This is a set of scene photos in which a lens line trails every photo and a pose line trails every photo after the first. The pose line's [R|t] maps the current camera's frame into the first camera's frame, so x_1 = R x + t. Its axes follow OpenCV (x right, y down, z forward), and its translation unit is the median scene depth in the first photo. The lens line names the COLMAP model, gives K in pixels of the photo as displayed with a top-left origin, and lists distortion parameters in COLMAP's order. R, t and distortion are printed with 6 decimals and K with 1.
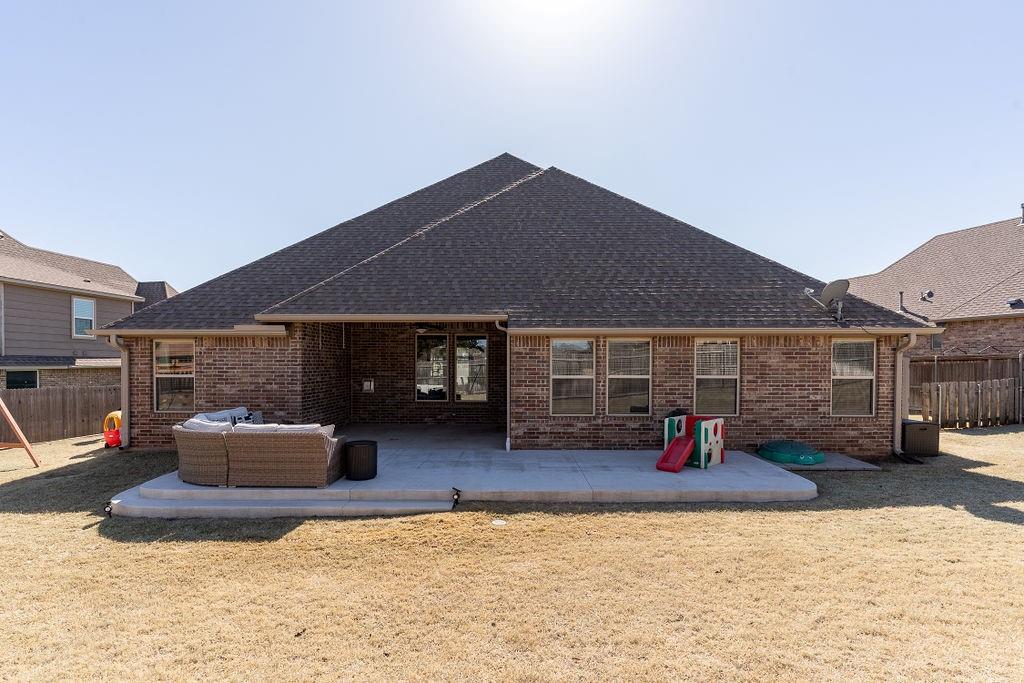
lens RADIAL K [[591.8, 0, 512.0], [0, 591.8, 341.5], [0, 0, 1]] dist [0.002973, 0.000569]
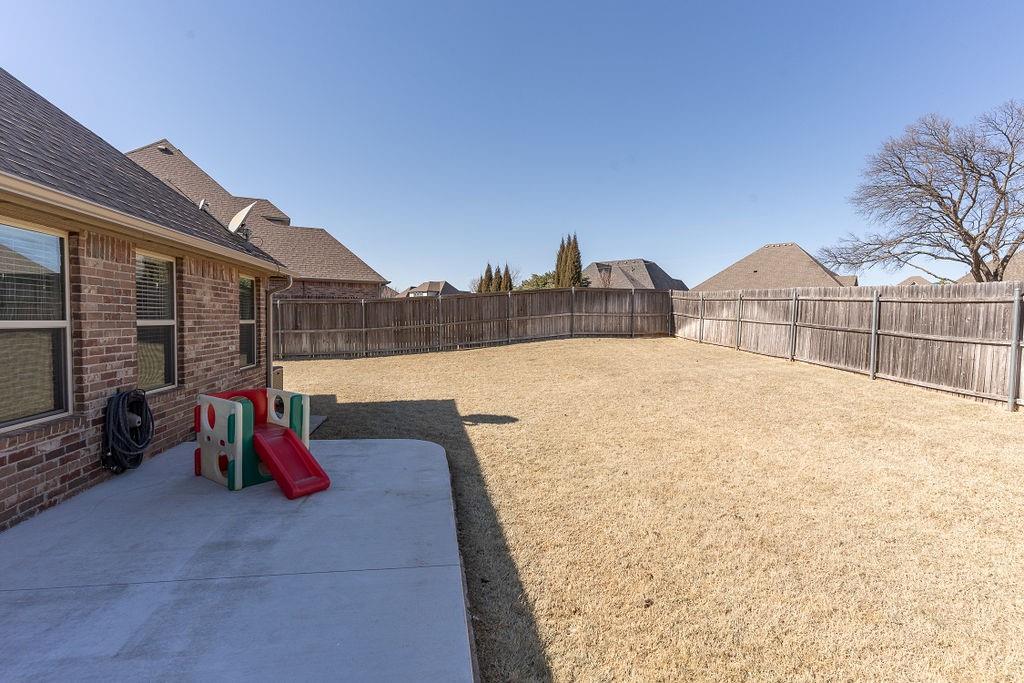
lens RADIAL K [[479.7, 0, 512.0], [0, 479.7, 341.5], [0, 0, 1]] dist [-0.000199, -0.000009]
pose [[-0.147923, -0.047427, 0.987861, -0.154984], [-0.032472, 0.998544, 0.043077, 0.047052], [-0.988466, -0.025706, -0.149248, 0.735563]]
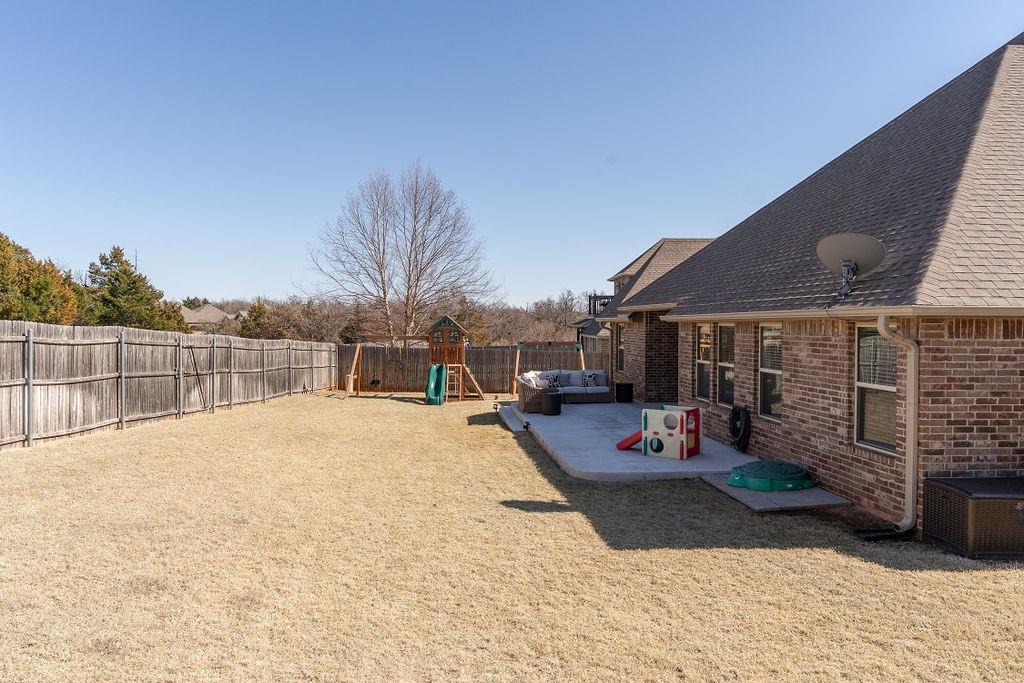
lens RADIAL K [[713.5, 0, 493.6], [0, 713.5, 330.5], [0, 0, 1]] dist [0.001731, 0.002880]
pose [[0.057466, 0.007858, -0.998317, 1.298267], [-0.000500, 0.999969, 0.007842, -0.003390], [0.998347, 0.000048, 0.057468, 0.568439]]
